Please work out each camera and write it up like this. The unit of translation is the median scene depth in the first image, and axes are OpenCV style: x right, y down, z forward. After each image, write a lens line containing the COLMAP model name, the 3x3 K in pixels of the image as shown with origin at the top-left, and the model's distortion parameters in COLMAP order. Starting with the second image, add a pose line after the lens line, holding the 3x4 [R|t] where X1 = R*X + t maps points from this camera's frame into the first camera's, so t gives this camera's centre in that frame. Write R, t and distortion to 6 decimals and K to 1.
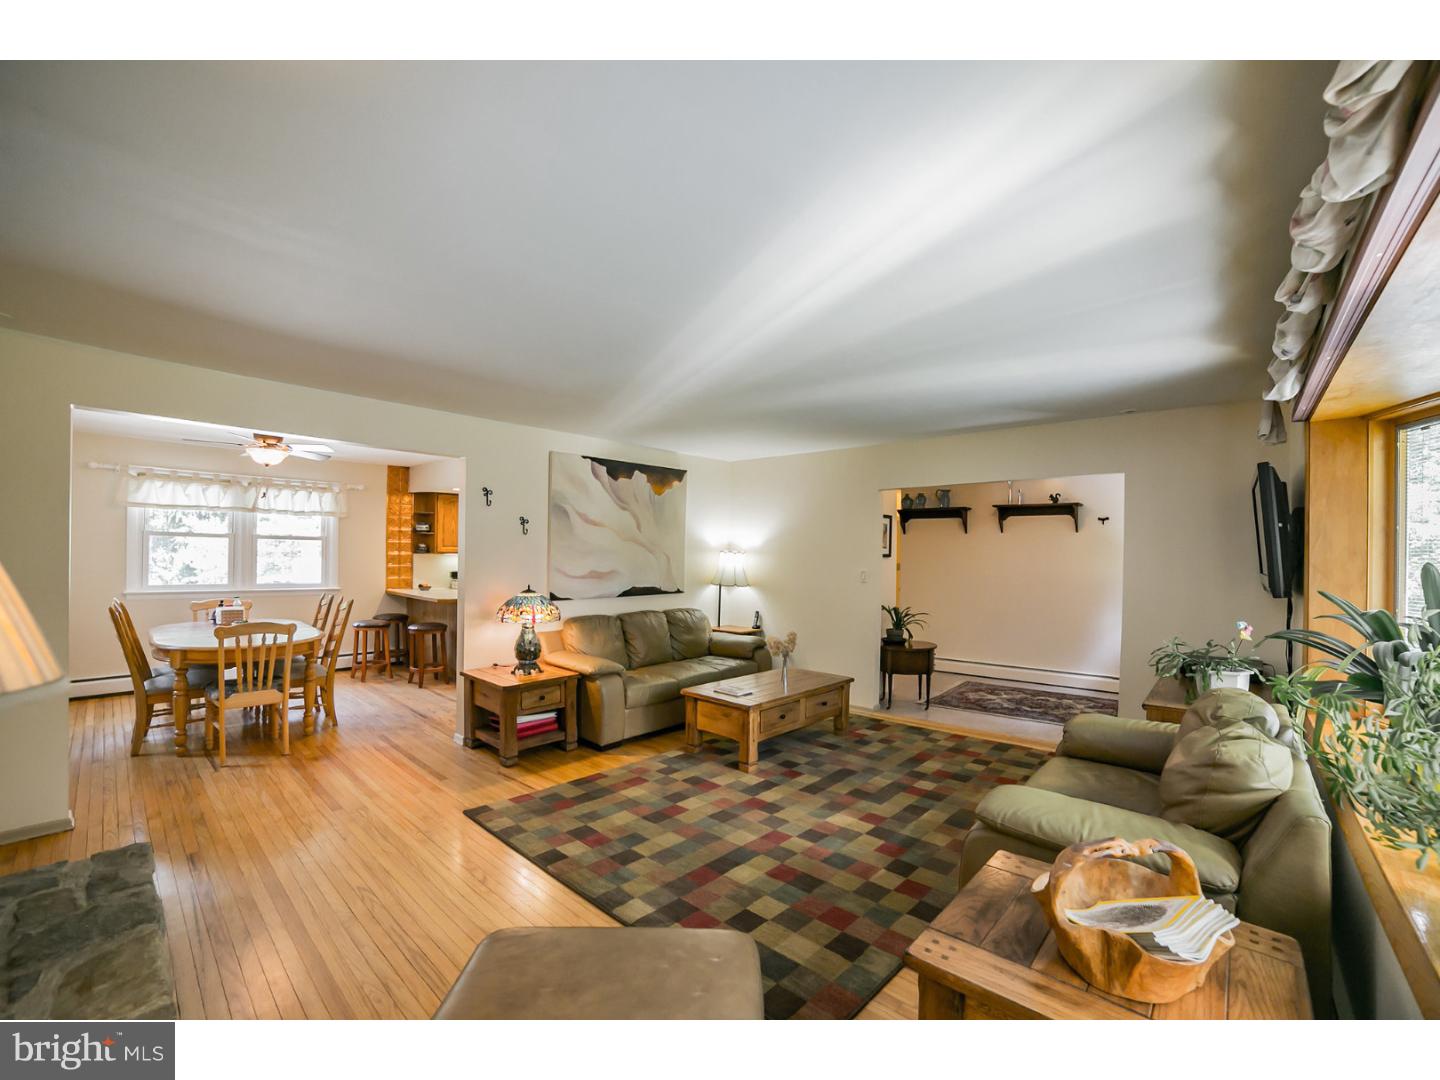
lens RADIAL K [[598.3, 0, 737.9], [0, 598.3, 538.4], [0, 0, 1]] dist [-0.122590, 0.045122]
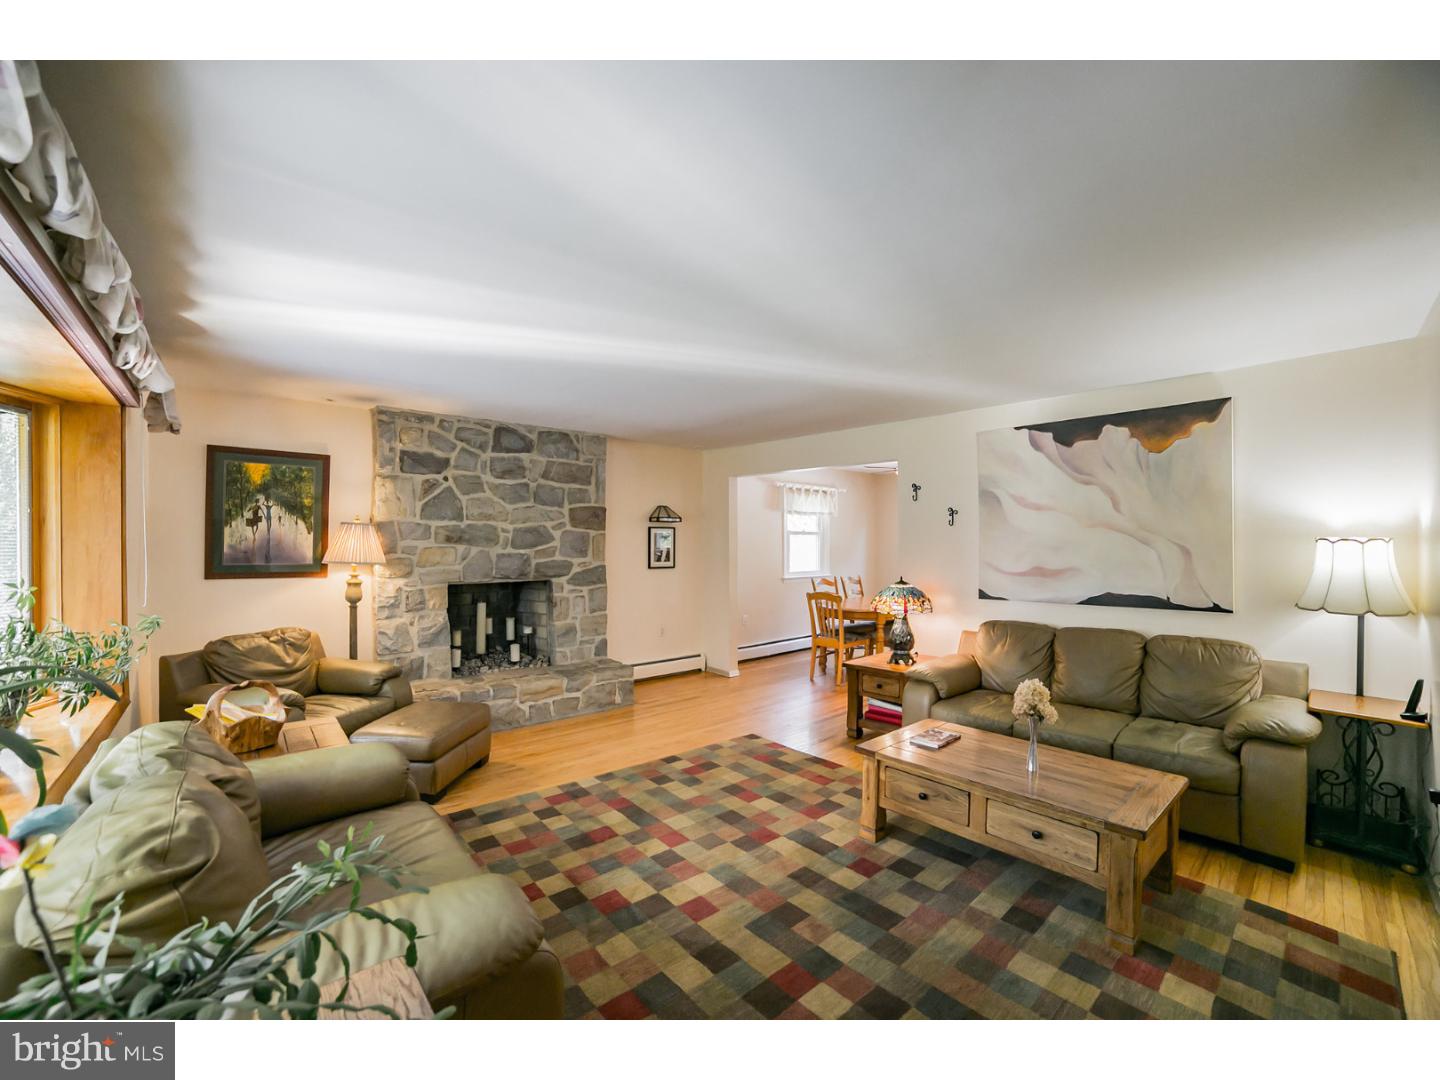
lens RADIAL K [[598.3, 0, 737.9], [0, 598.3, 538.4], [0, 0, 1]] dist [-0.122590, 0.045122]
pose [[-0.110786, -0.018684, -0.993669, 0.773667], [0.023713, 0.999489, -0.021438, 0.031681], [0.993561, -0.025938, -0.110286, 0.933594]]
